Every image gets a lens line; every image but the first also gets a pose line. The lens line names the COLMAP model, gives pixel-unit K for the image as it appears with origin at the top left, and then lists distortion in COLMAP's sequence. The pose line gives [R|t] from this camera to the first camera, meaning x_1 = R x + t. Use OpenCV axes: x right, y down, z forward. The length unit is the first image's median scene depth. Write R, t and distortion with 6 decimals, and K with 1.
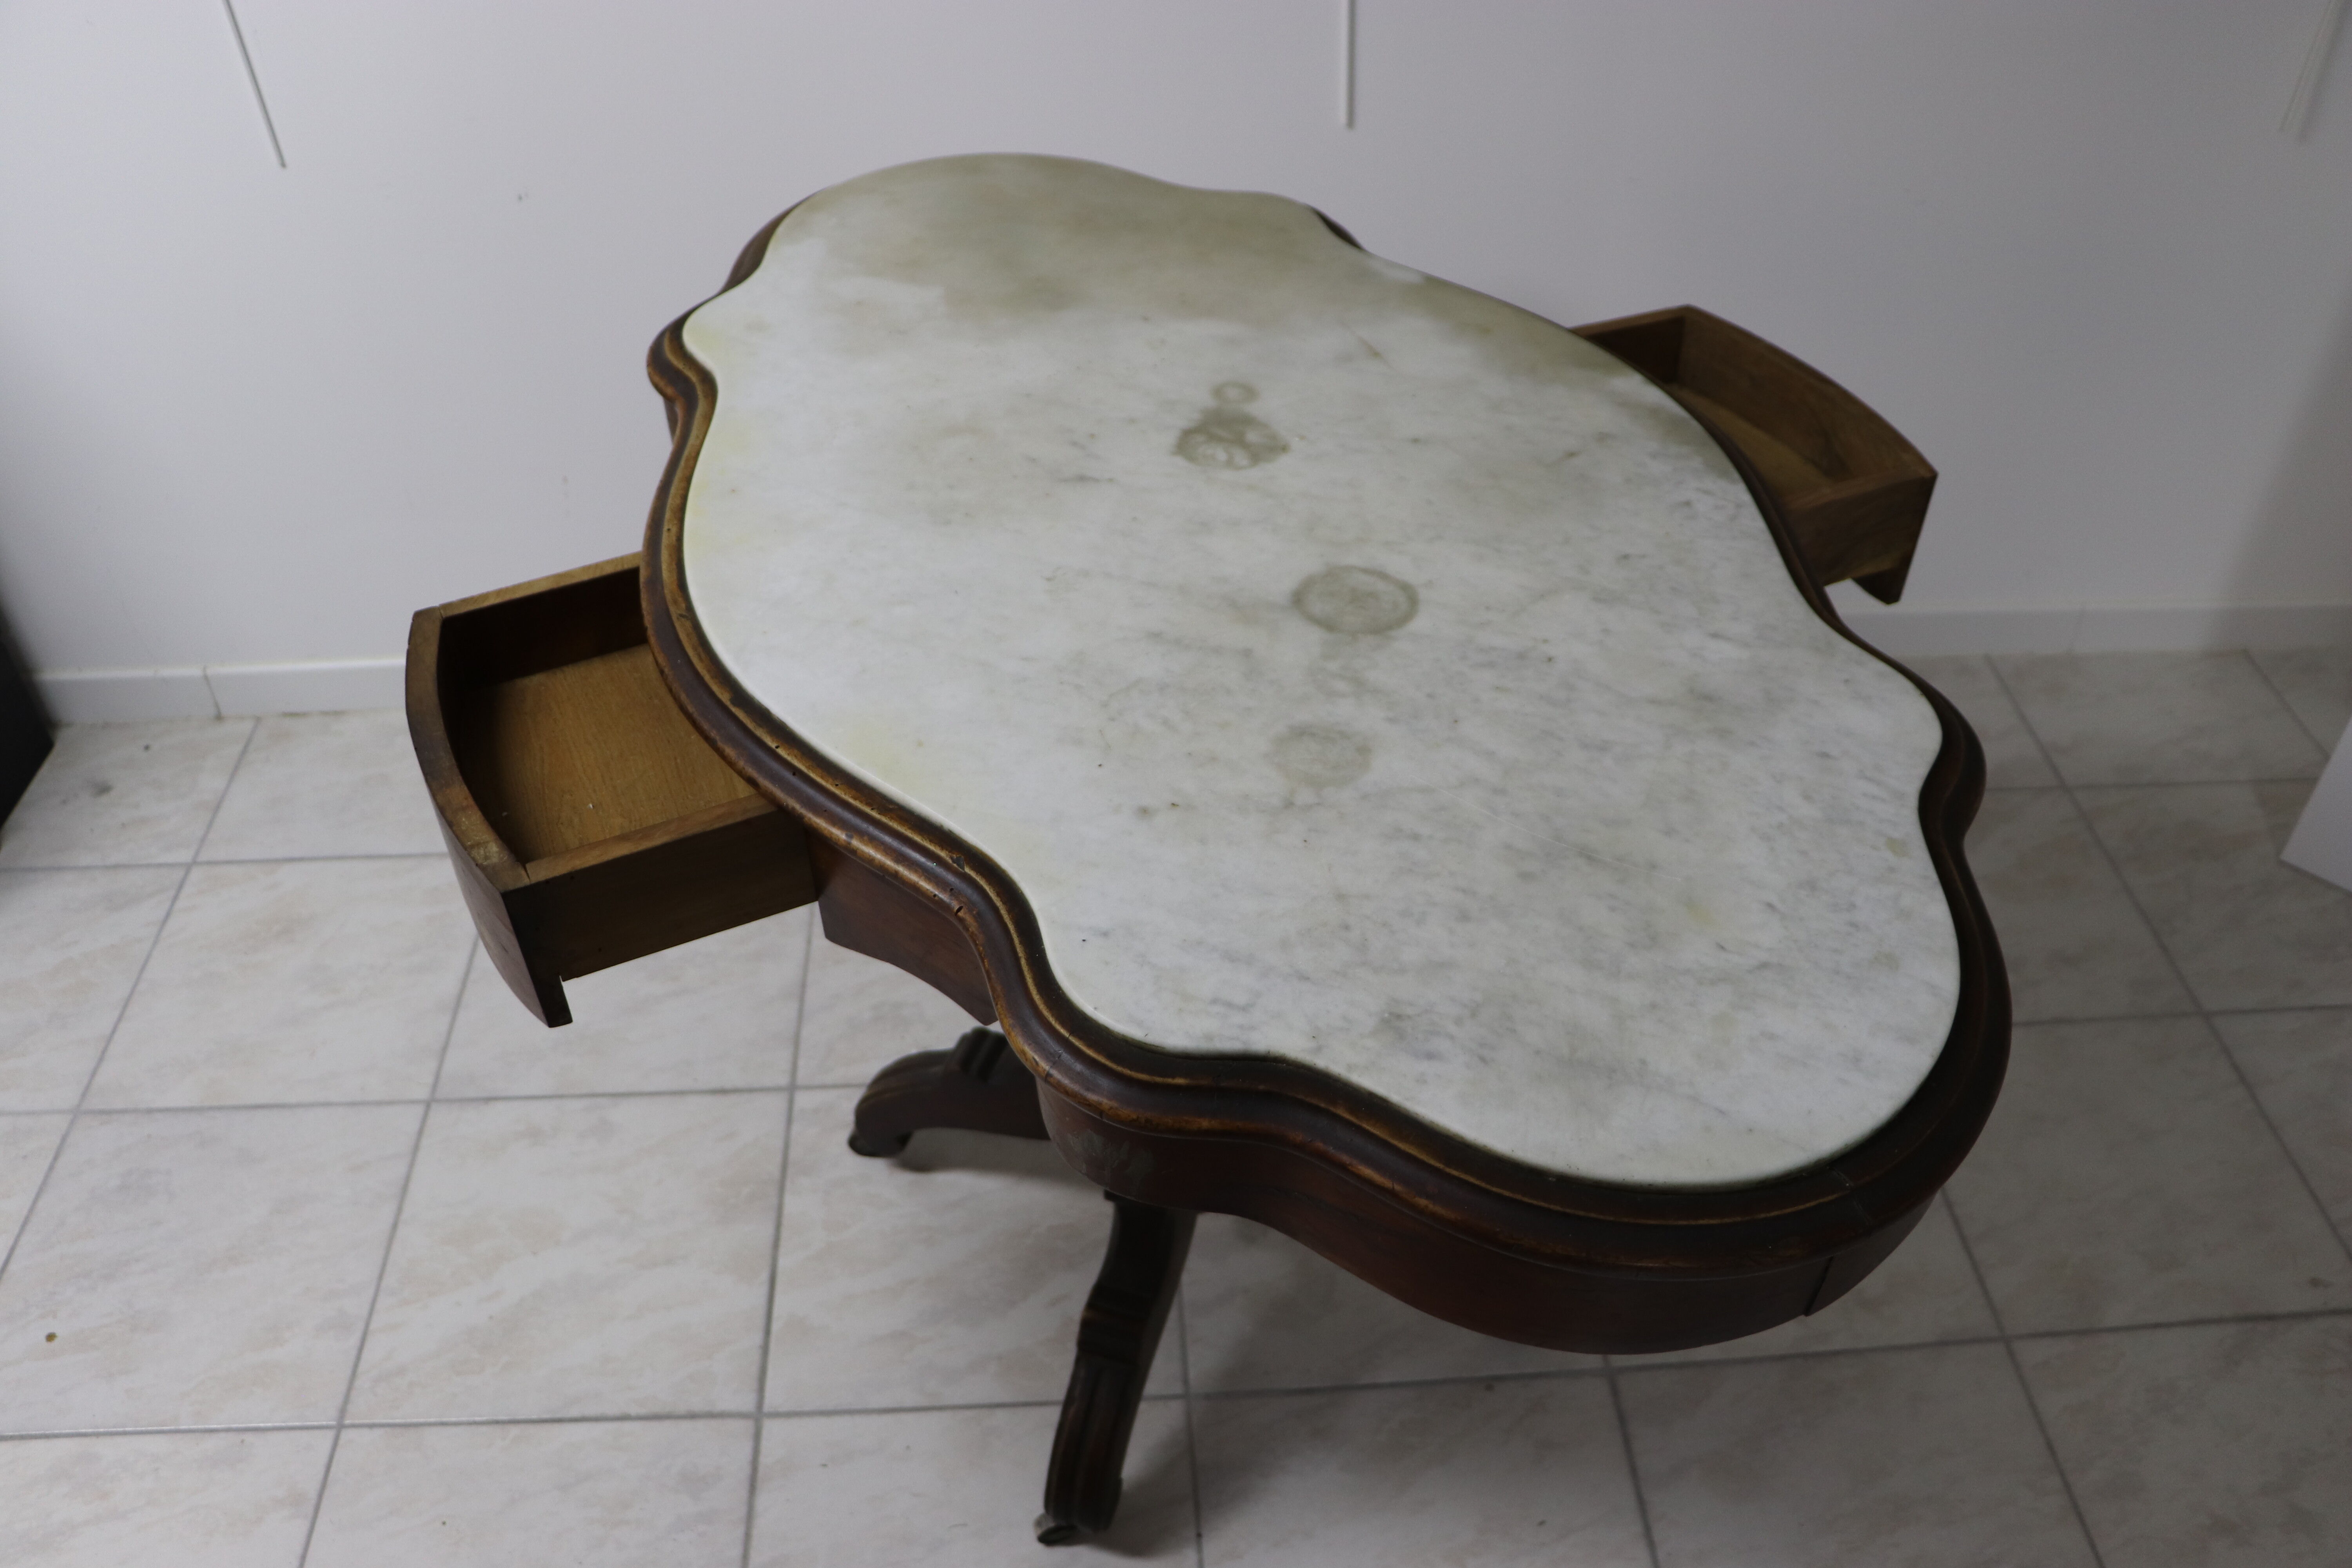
lens RADIAL K [[1934.1, 0, 1176.0], [0, 1934.1, 784.0], [0, 0, 1]] dist [-0.181536, 0.149732]
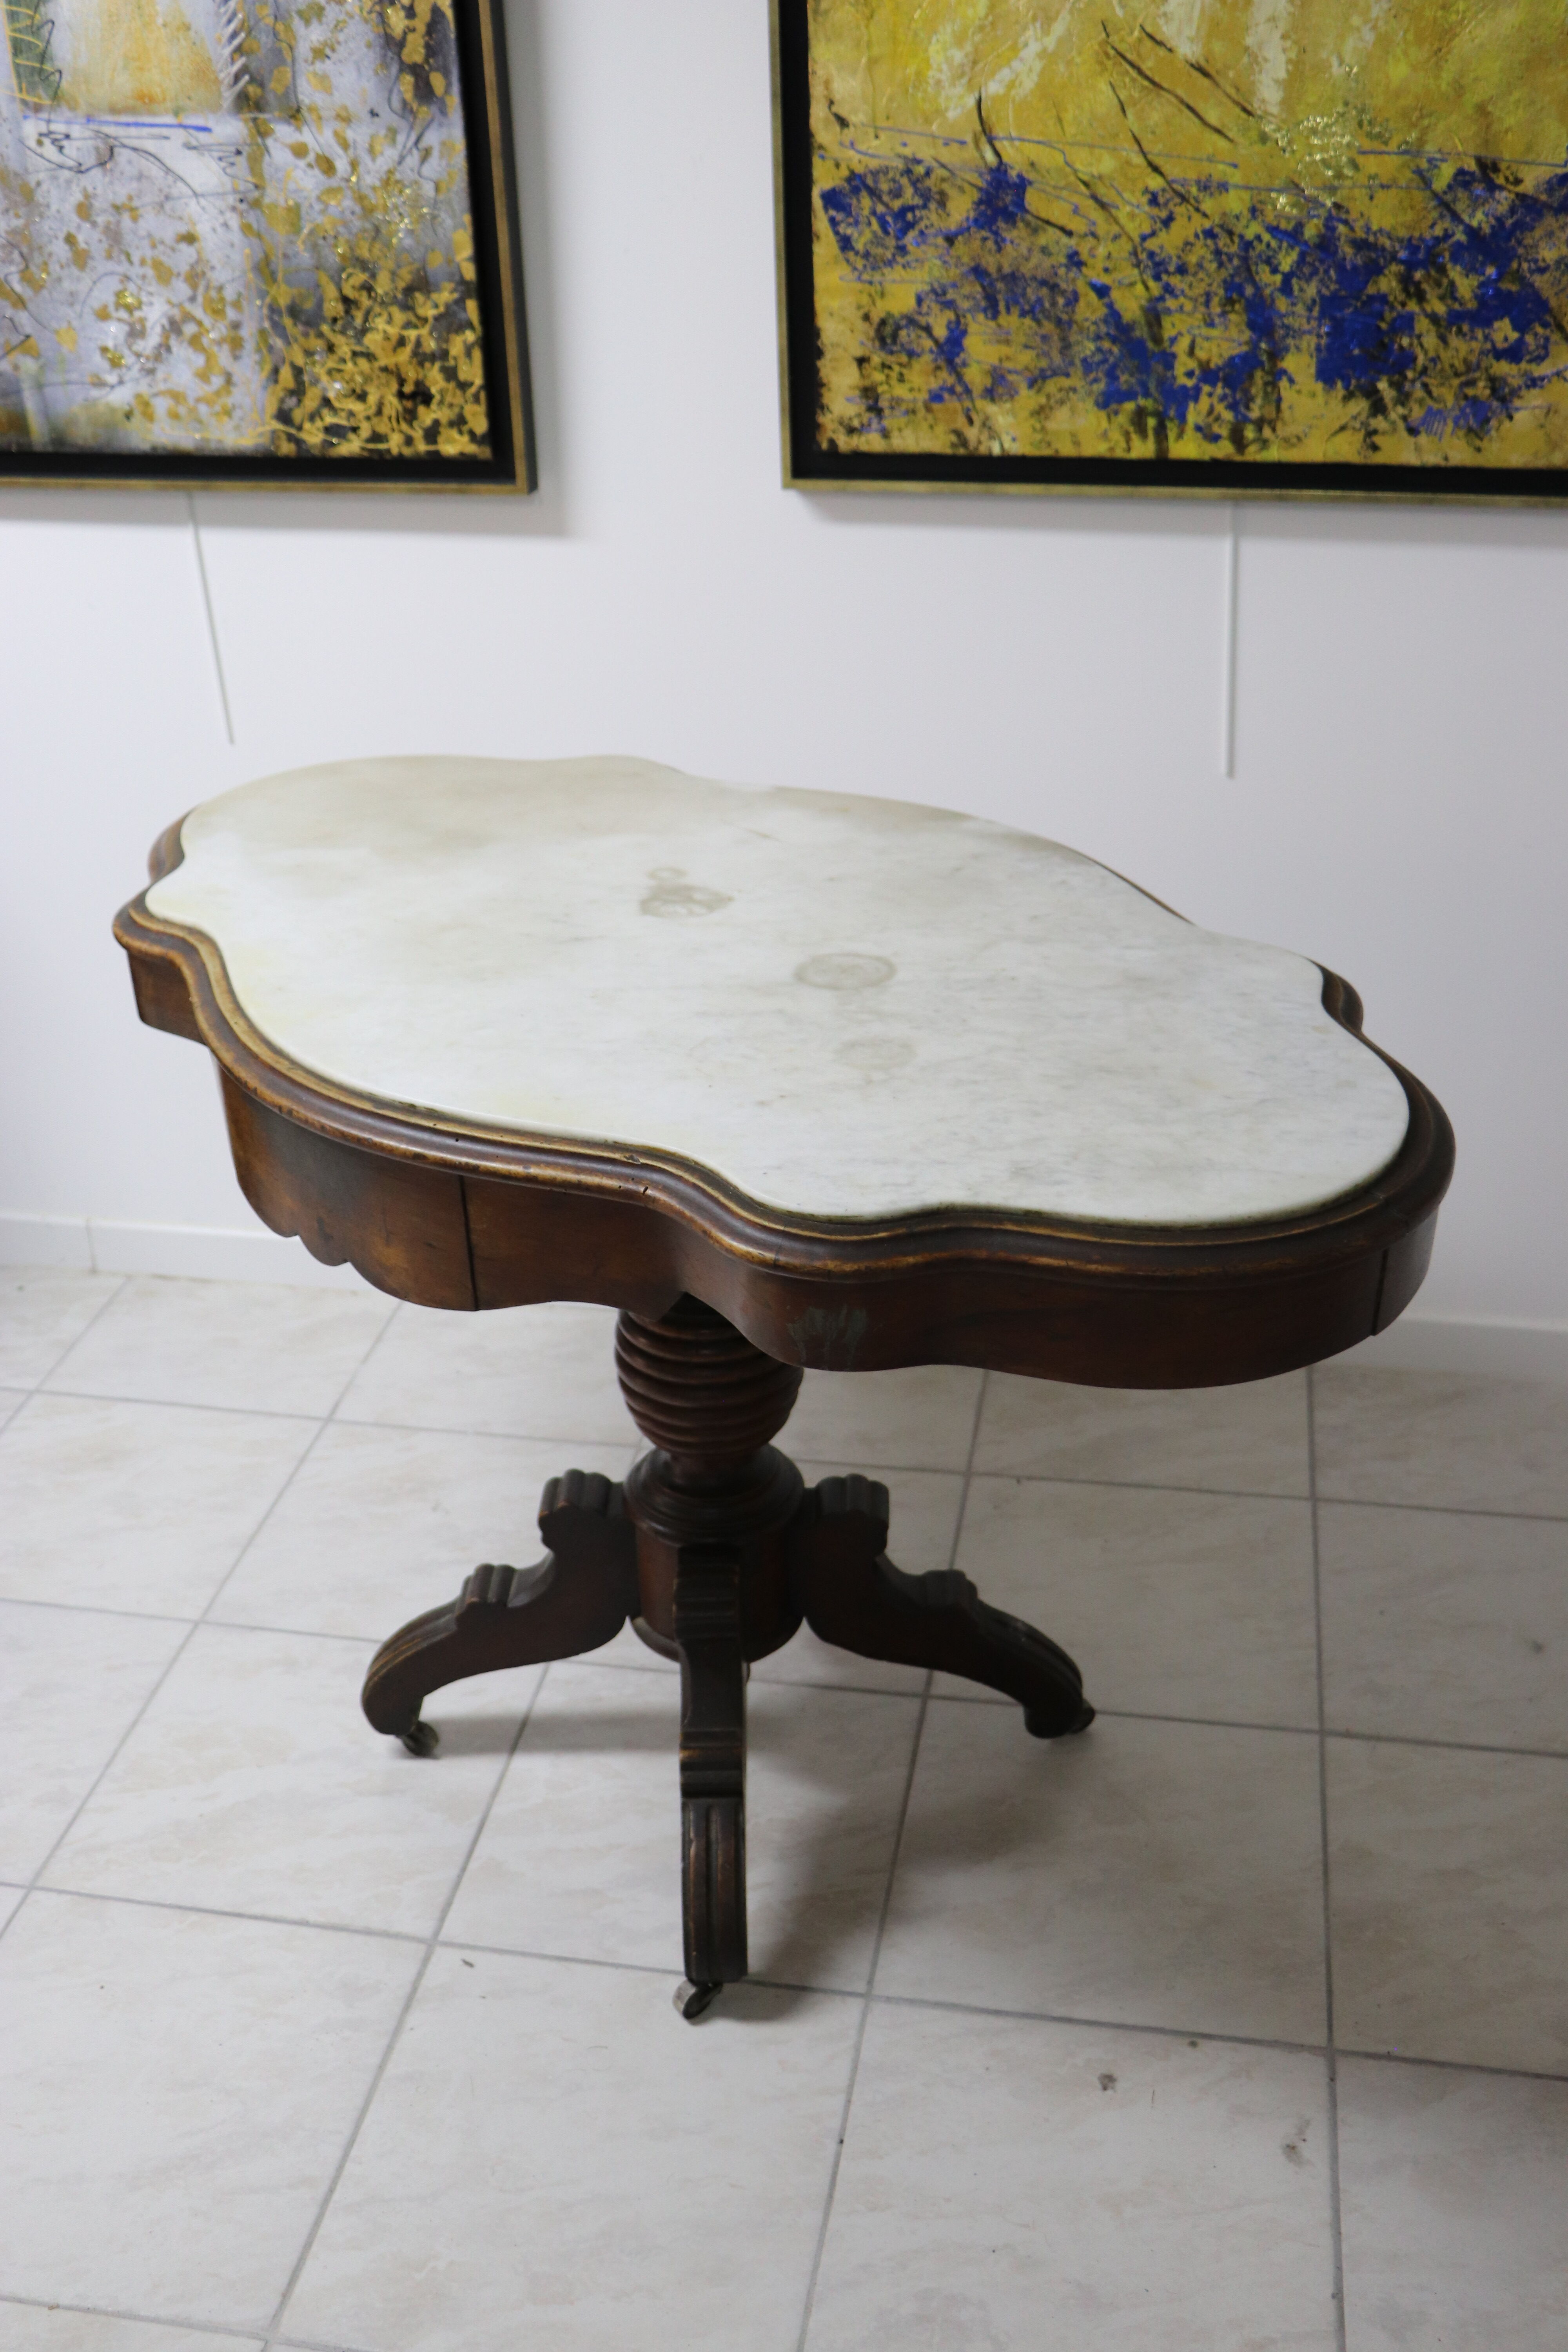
lens RADIAL K [[2272.7, 0, 784.0], [0, 2272.7, 1176.0], [0, 0, 1]] dist [-0.124298, -0.000269]
pose [[0.950907, -0.167872, 0.259991, -0.366742], [0.223090, 0.954079, -0.199908, 0.332176], [-0.214493, 0.248096, 0.944691, -0.345965]]
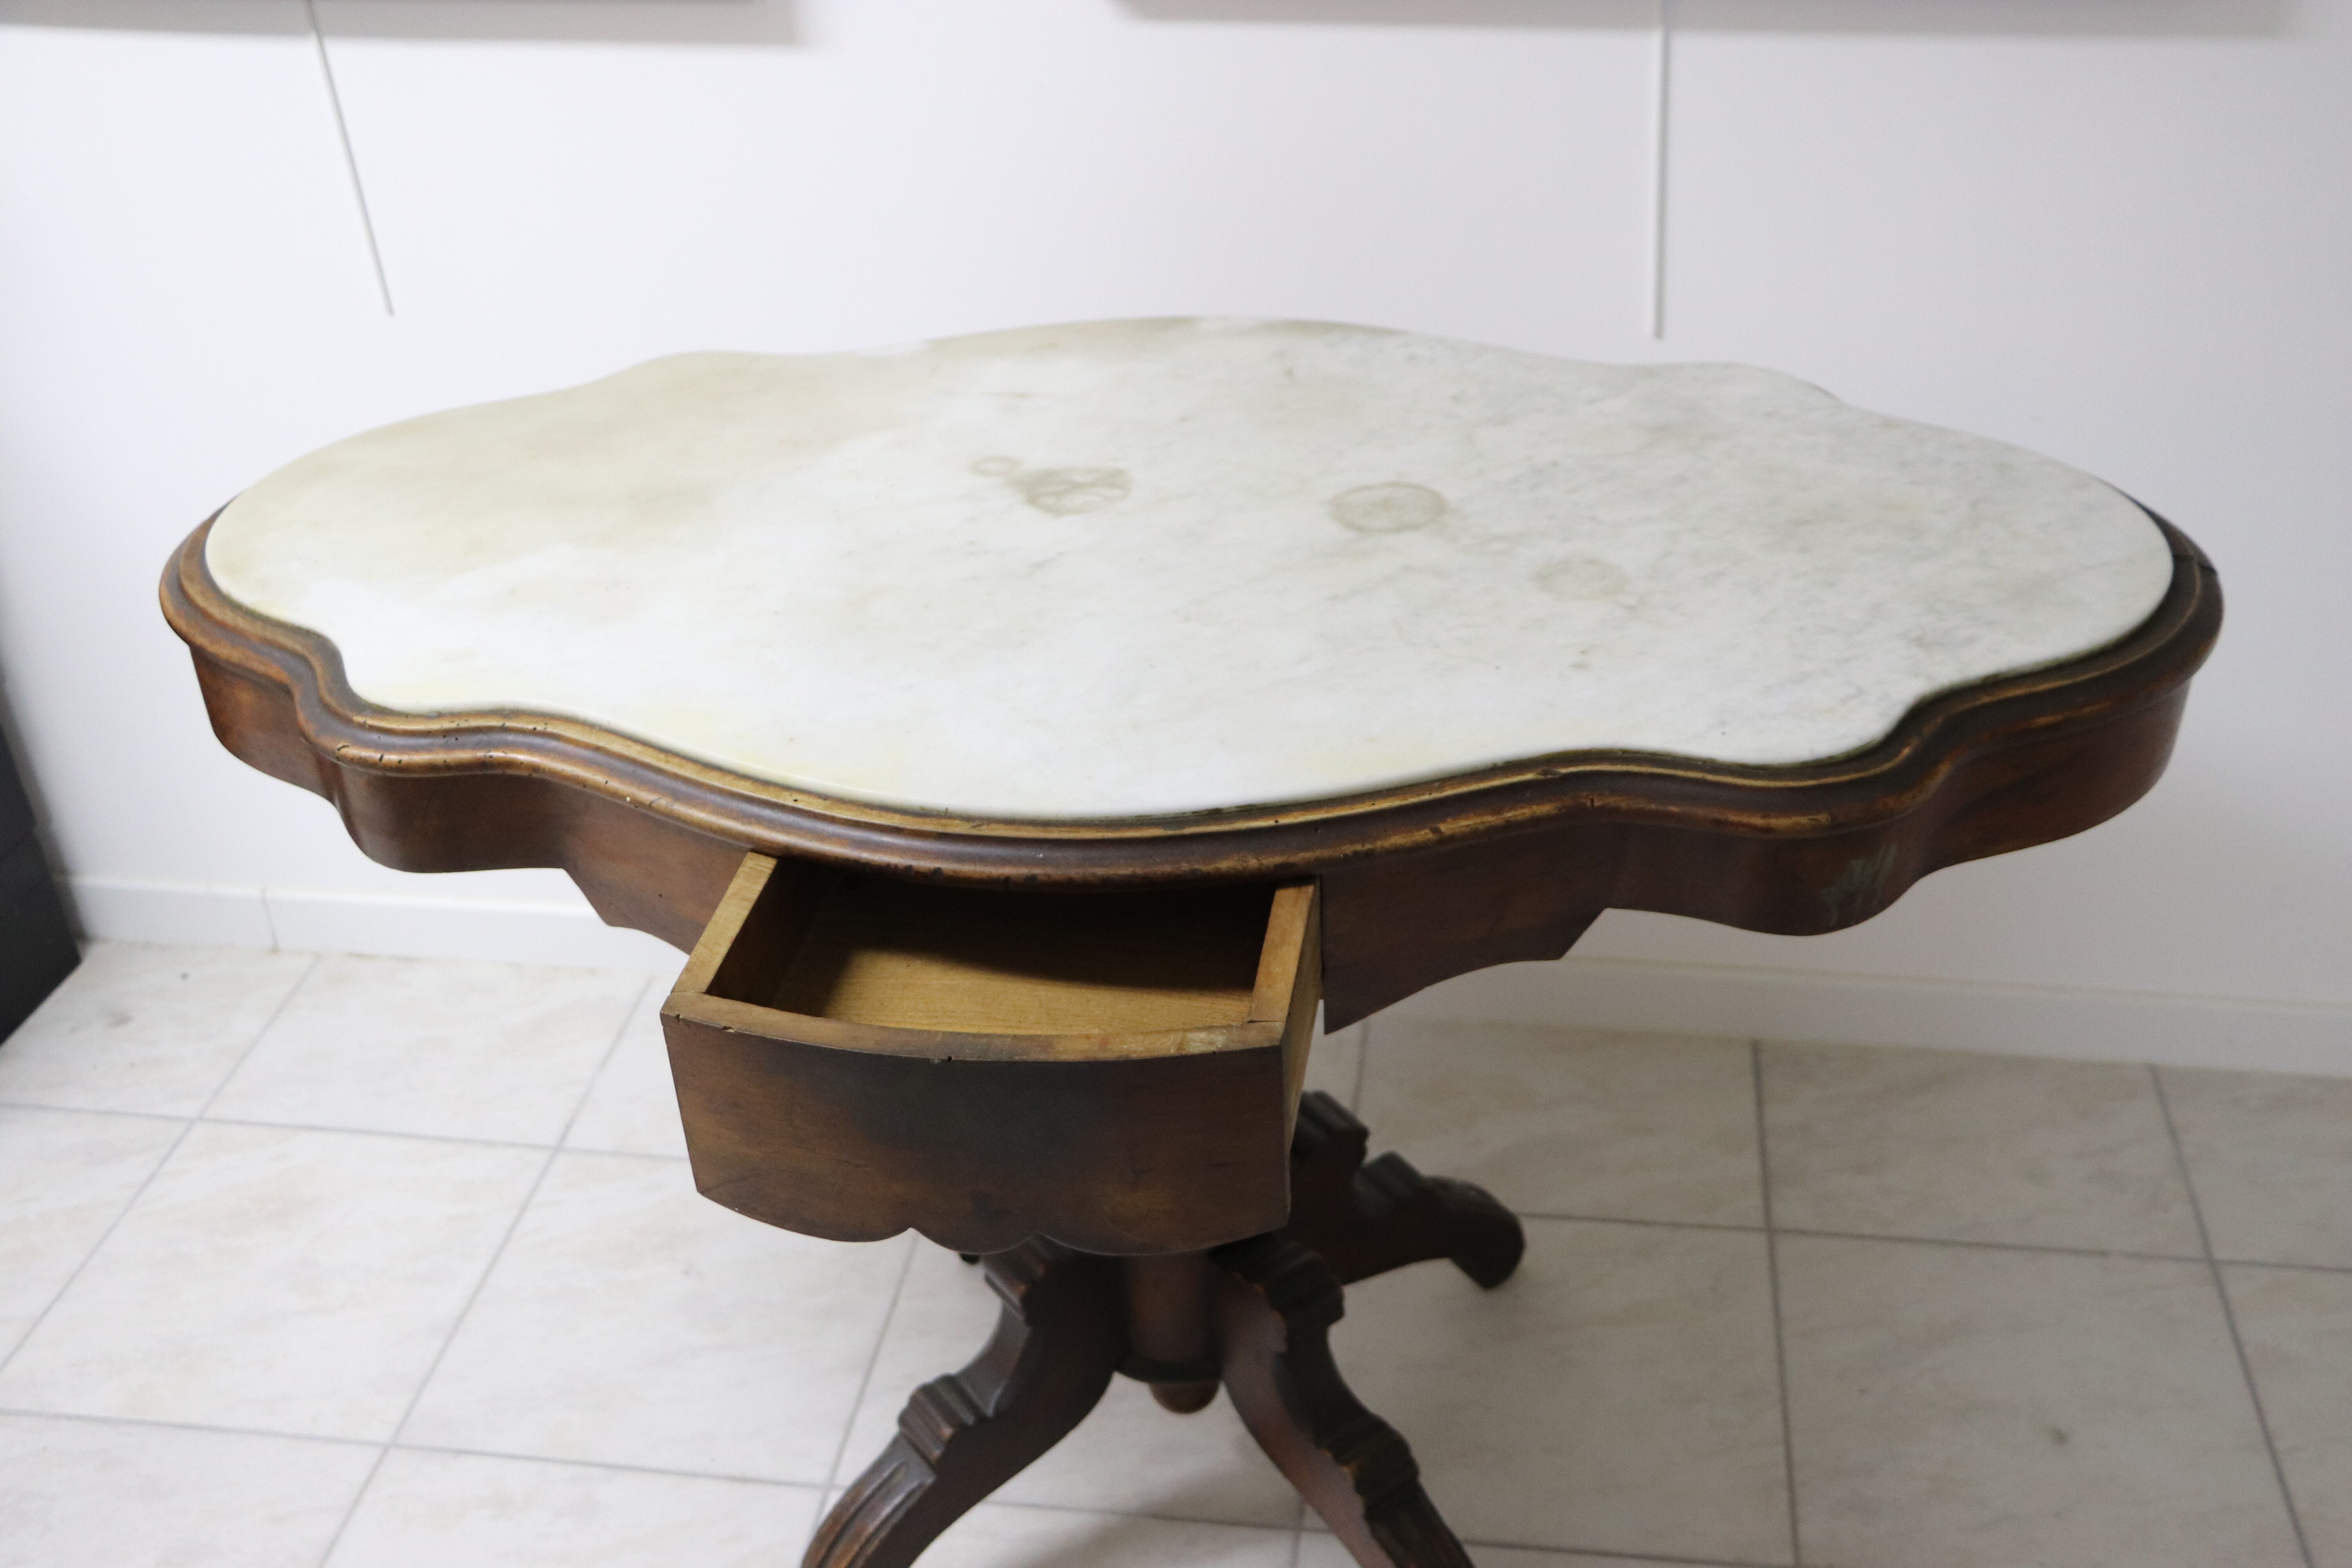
lens RADIAL K [[2392.9, 0, 1176.0], [0, 2392.9, 784.0], [0, 0, 1]] dist [-0.134404, 0.280993]
pose [[0.571516, -0.450389, 0.685944, -0.973438], [0.568820, 0.819934, 0.064437, -0.129681], [-0.591451, 0.353352, 0.724795, 0.218374]]
